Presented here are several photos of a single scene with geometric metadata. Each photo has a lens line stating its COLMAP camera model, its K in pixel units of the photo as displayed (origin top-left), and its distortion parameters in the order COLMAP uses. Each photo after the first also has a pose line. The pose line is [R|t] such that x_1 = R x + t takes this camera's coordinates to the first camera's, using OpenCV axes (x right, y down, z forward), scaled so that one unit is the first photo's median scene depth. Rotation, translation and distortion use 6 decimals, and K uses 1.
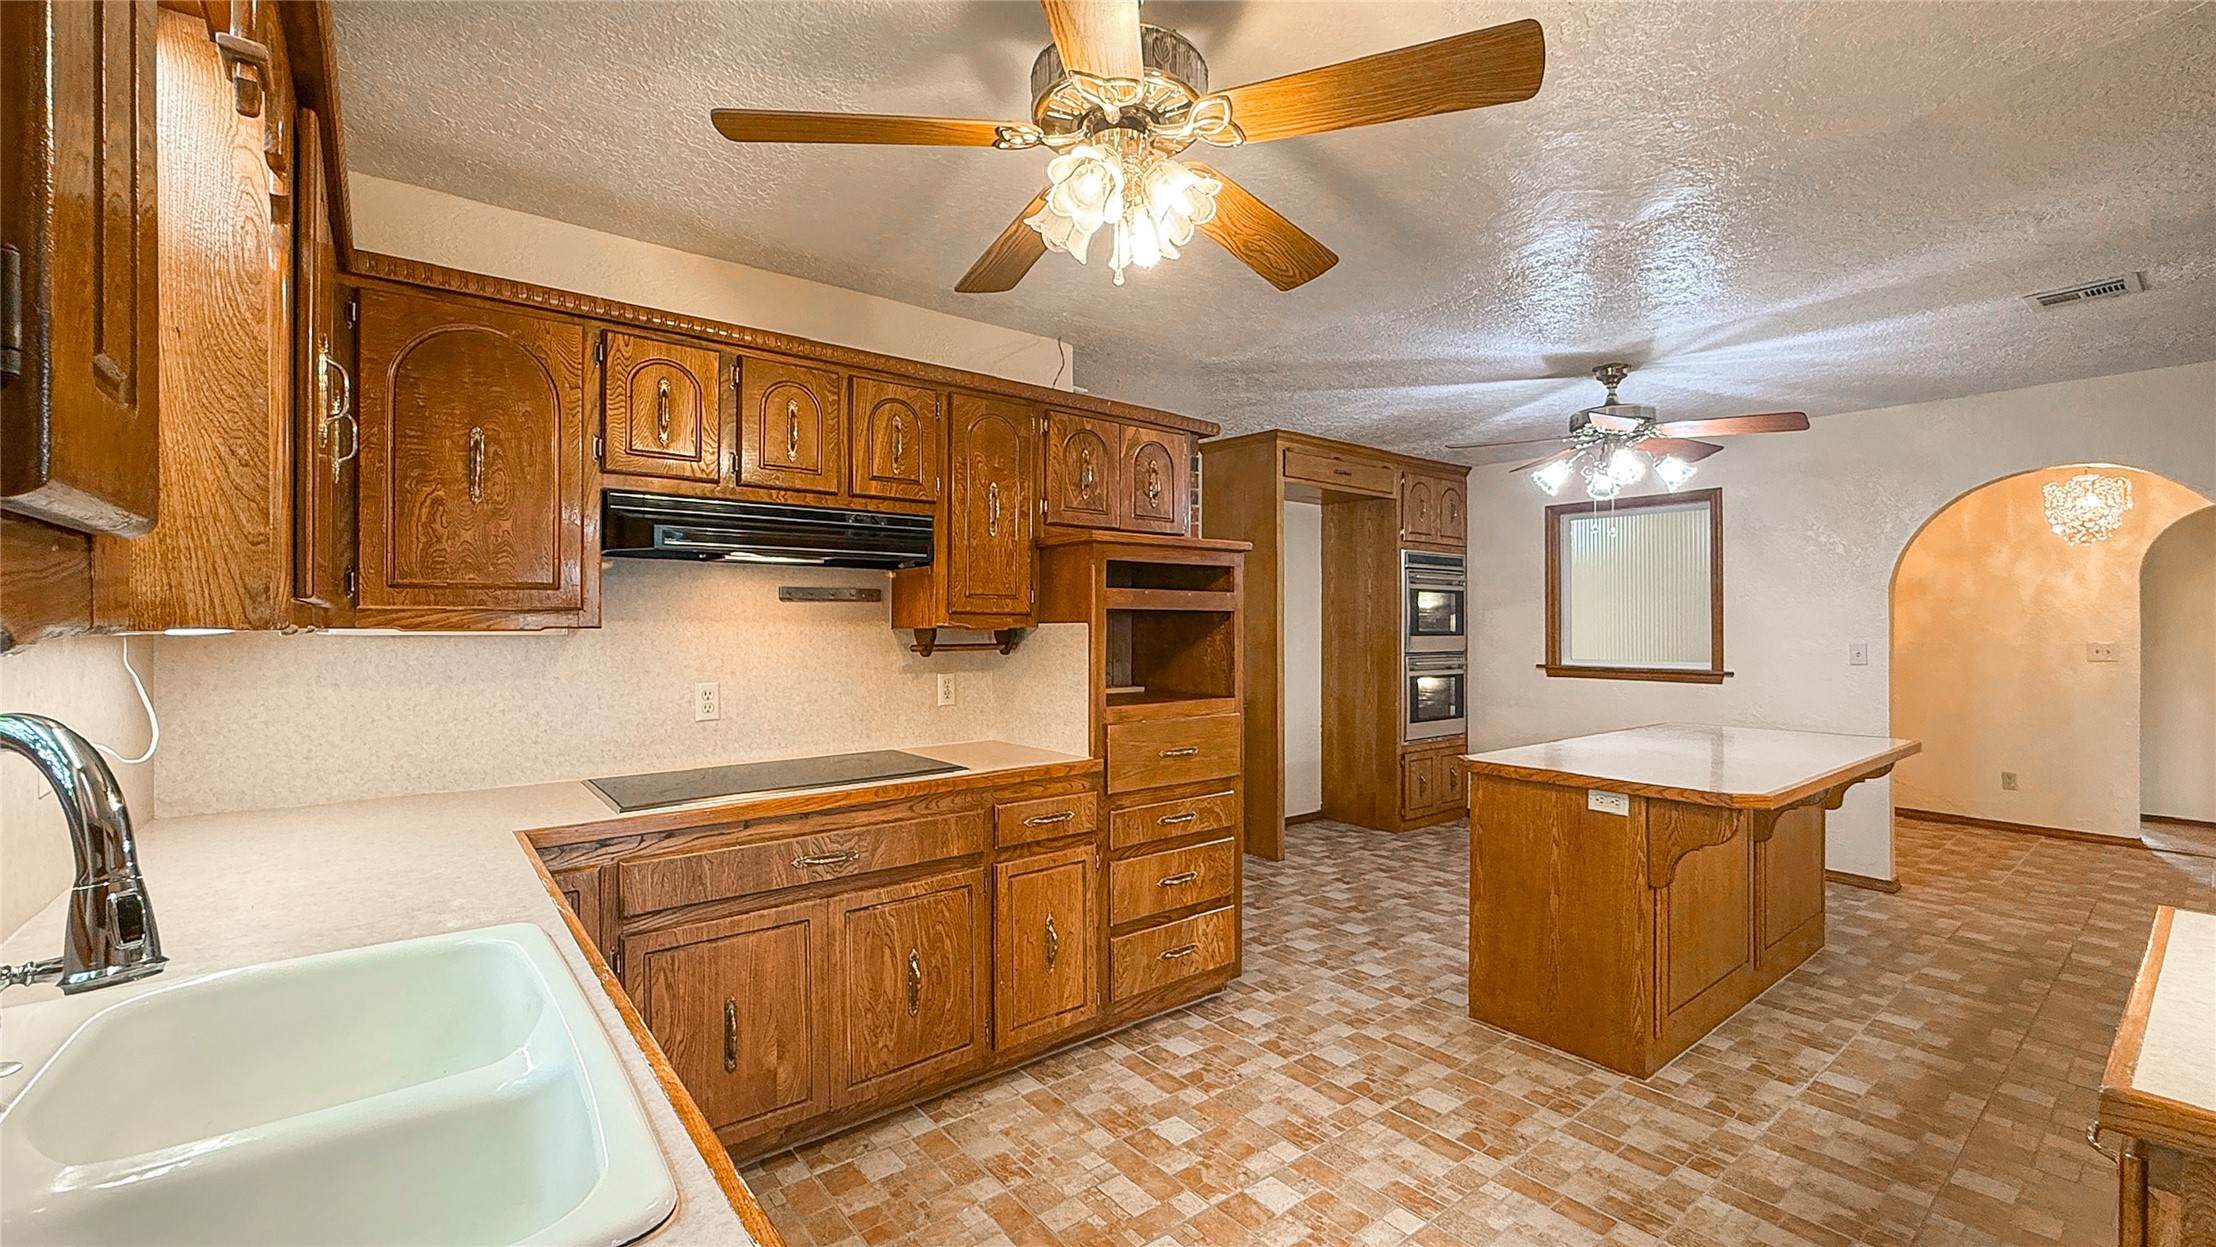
lens RADIAL K [[900.0, 0, 1091.8], [0, 900.0, 622.6], [0, 0, 1]] dist [0.001090, -0.000127]
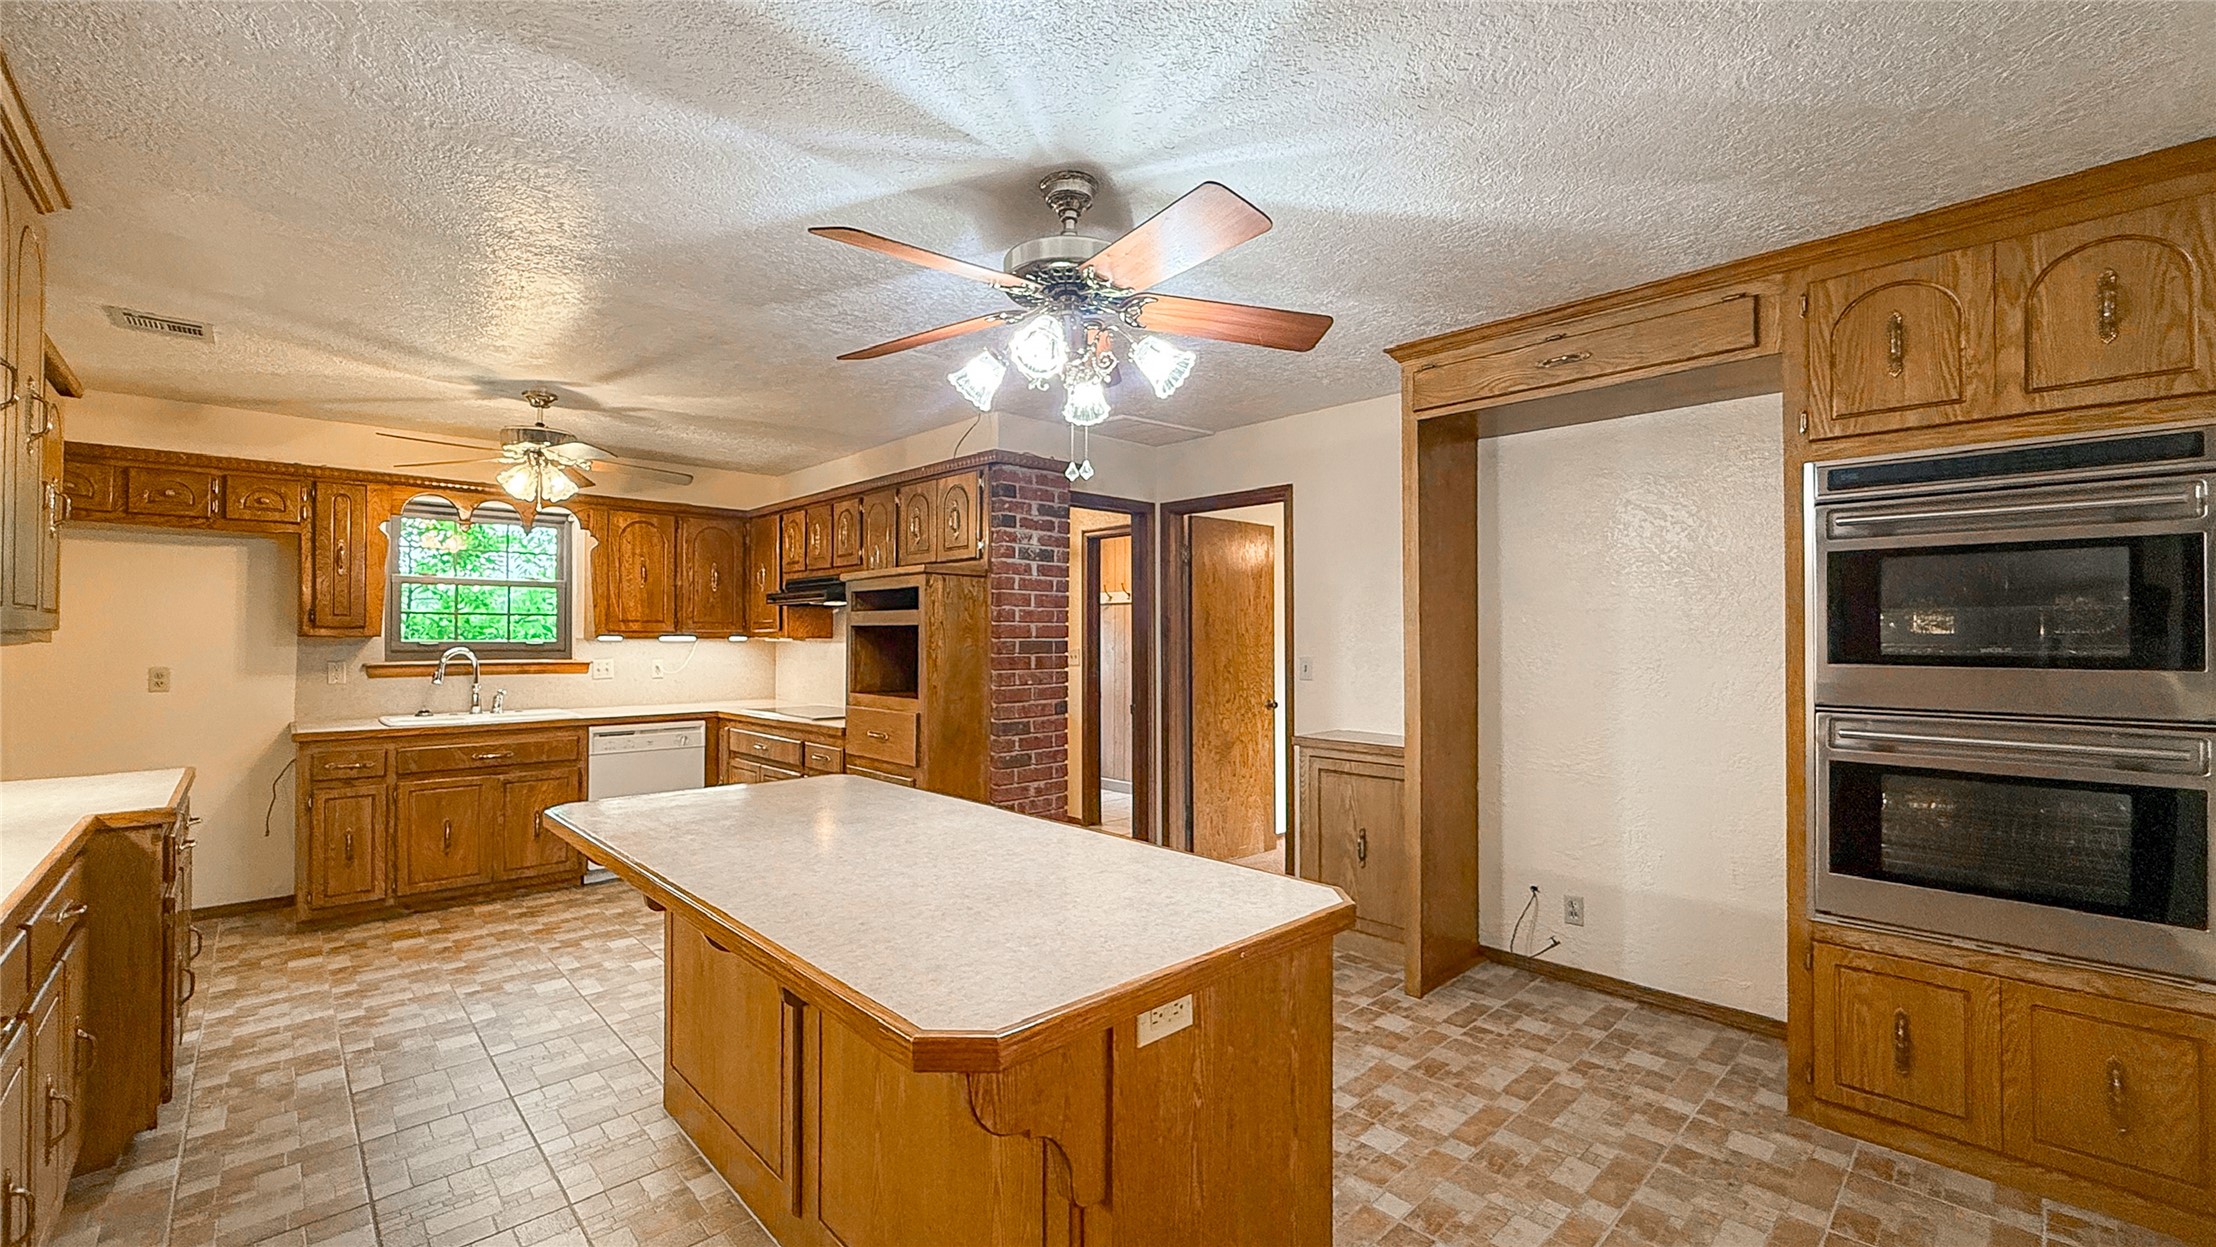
lens RADIAL K [[900.0, 0, 1111.9], [0, 900.0, 626.7], [0, 0, 1]] dist [0.001090, -0.000127]
pose [[0.096905, -0.010960, -0.995233, 0.740353], [0.001793, 0.999940, -0.010838, 0.001197], [0.995292, -0.000734, 0.096919, 0.628702]]
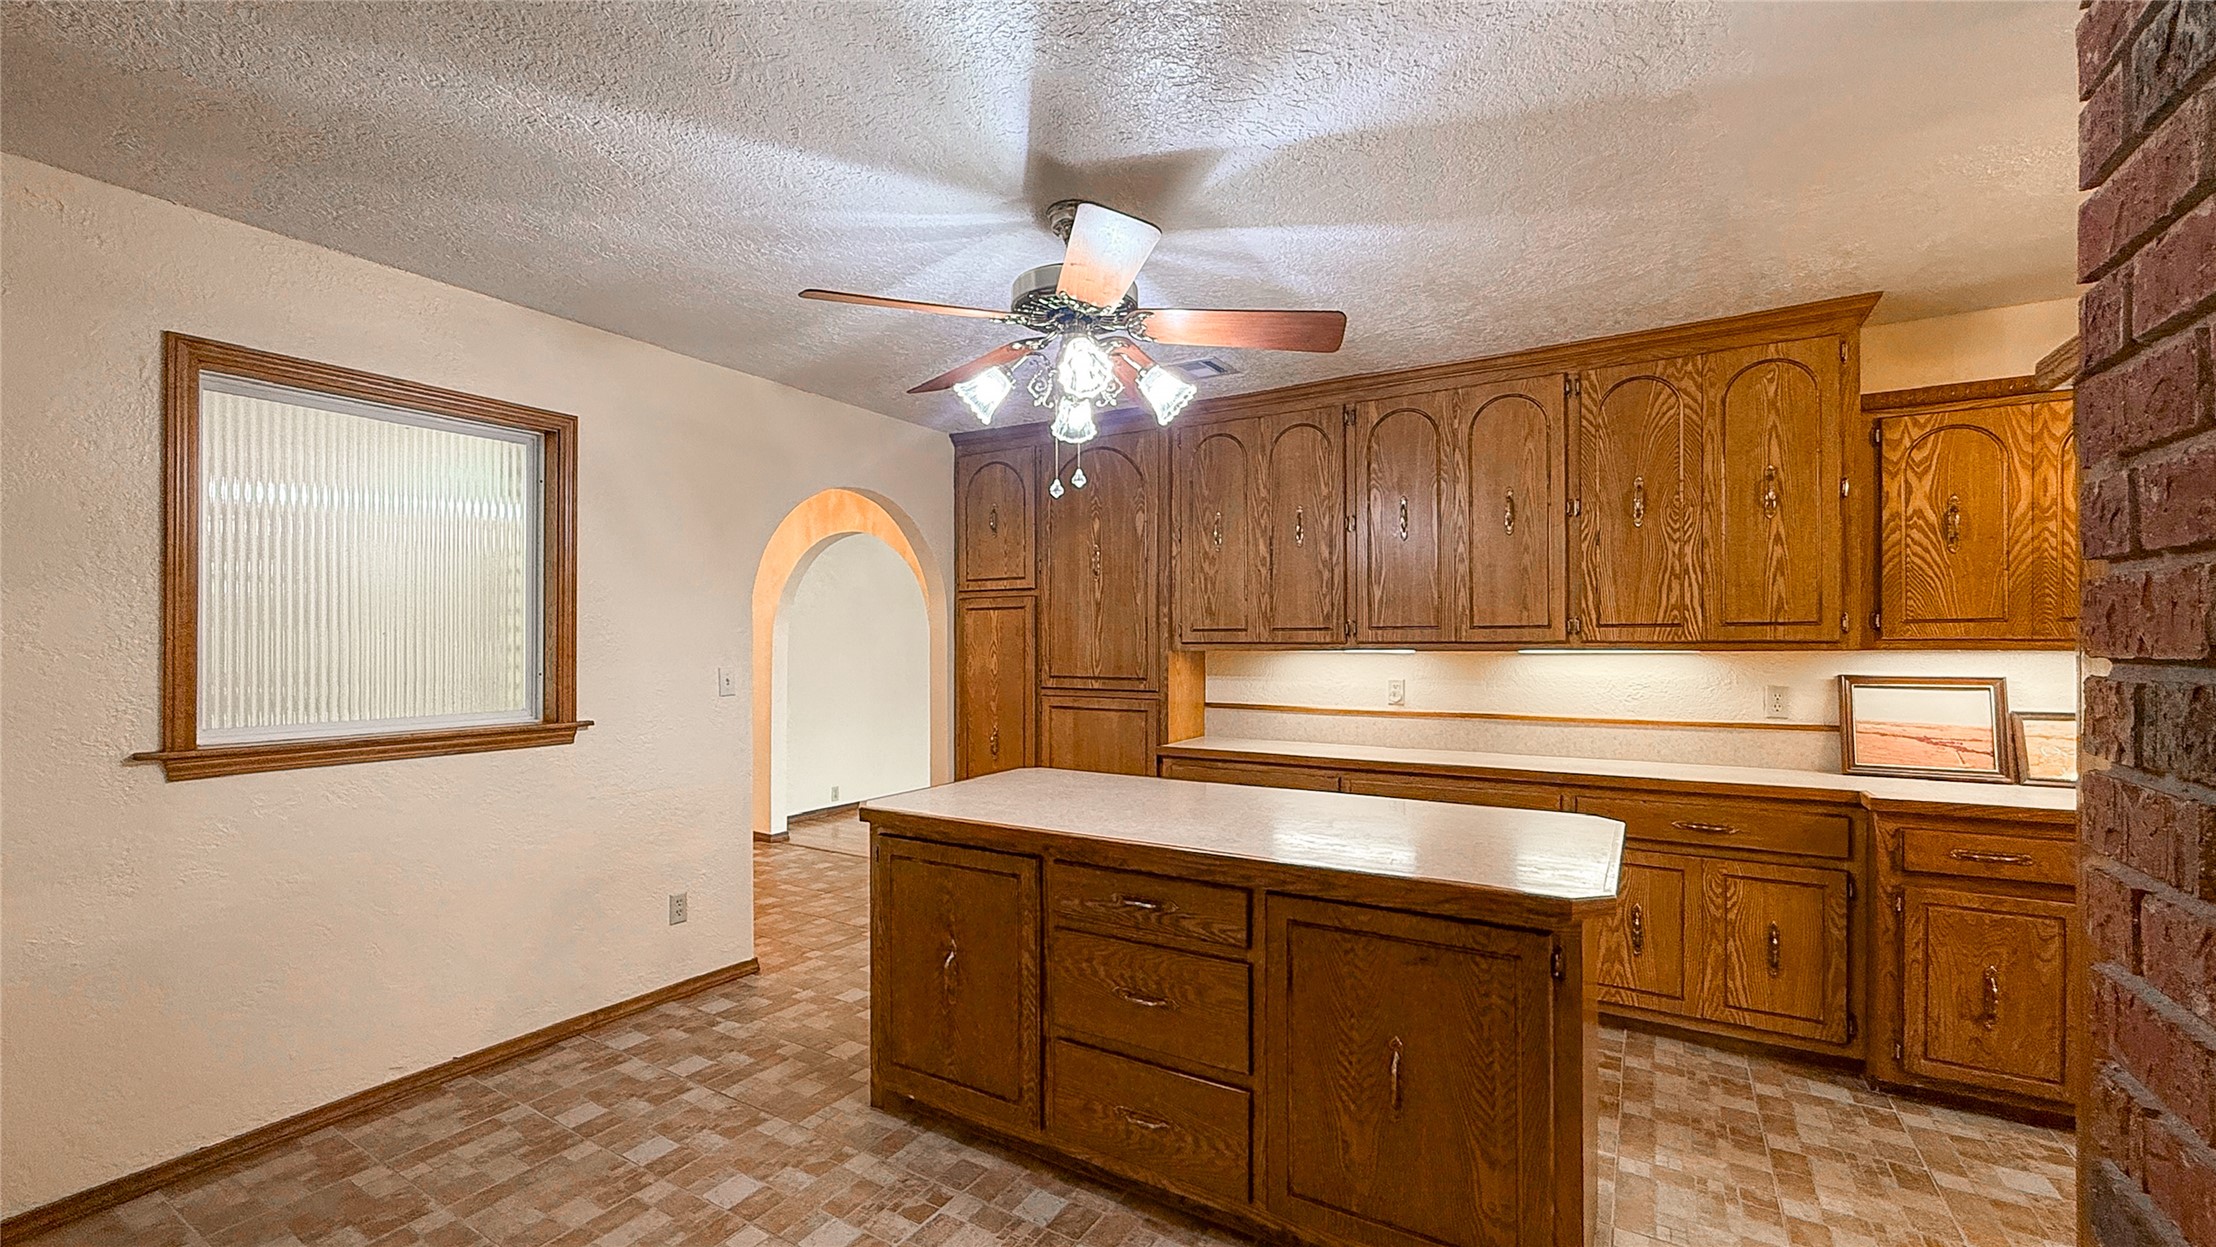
lens RADIAL K [[900.0, 0, 1124.0], [0, 900.0, 644.1], [0, 0, 1]] dist [0.001090, -0.000127]
pose [[-0.361073, -0.002384, 0.932534, 0.007093], [-0.001463, 0.999997, 0.001990, 0.000092], [-0.932536, -0.000646, -0.361075, 0.765061]]
